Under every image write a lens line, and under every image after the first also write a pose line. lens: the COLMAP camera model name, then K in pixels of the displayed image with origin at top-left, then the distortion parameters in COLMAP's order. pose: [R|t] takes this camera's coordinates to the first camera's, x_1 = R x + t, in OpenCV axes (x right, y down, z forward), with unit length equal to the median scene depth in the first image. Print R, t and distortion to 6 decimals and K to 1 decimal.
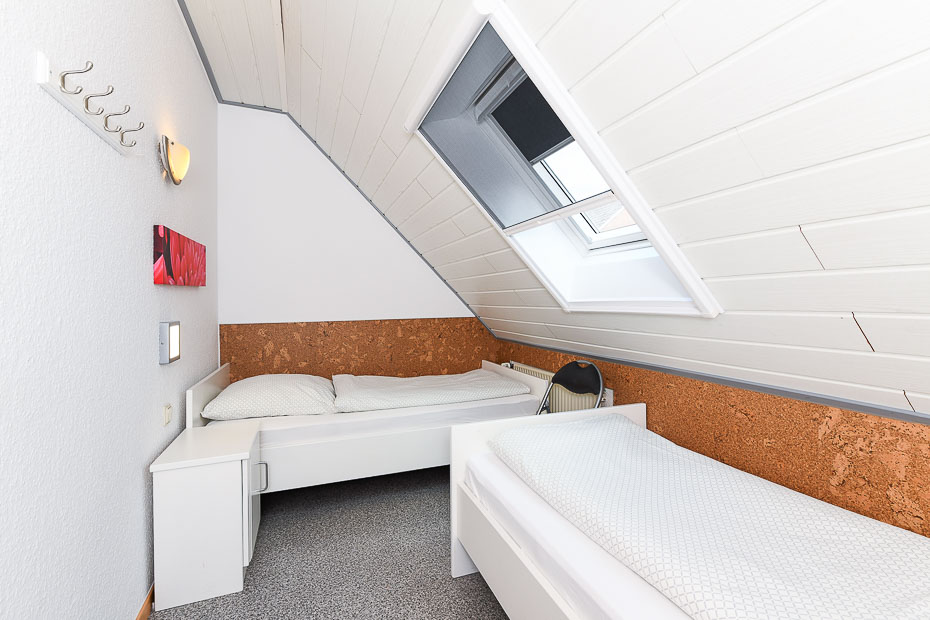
lens RADIAL K [[404.8, 0, 462.9], [0, 404.8, 295.4], [0, 0, 1]] dist [0.000032, -0.000028]
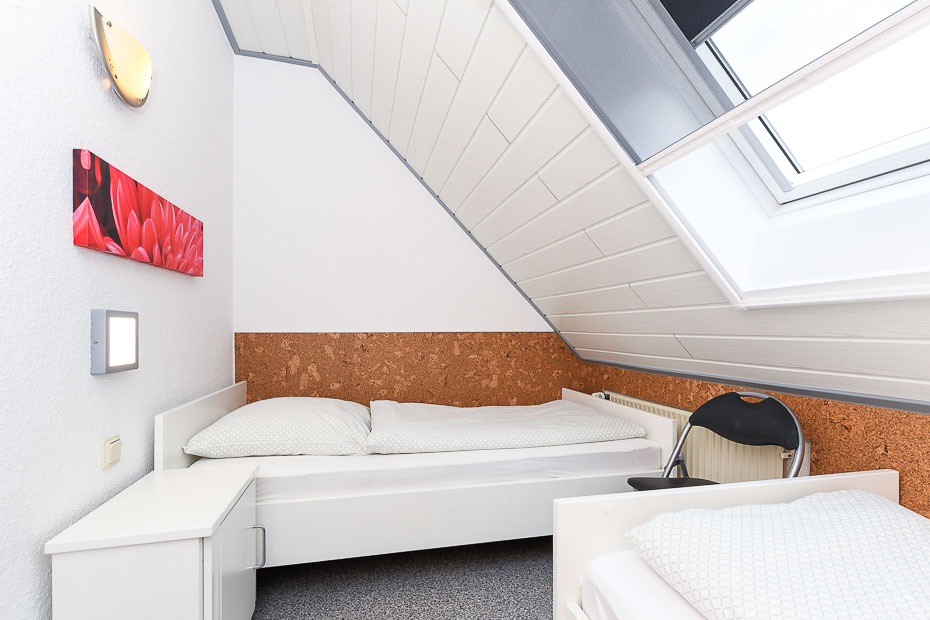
lens RADIAL K [[418.6, 0, 464.3], [0, 418.6, 329.9], [0, 0, 1]] dist [0.000151, -0.000122]
pose [[0.991913, 0.013730, -0.126171, -0.045015], [-0.011495, 0.999764, 0.018427, 0.043913], [0.126394, -0.016828, 0.991837, 0.227948]]
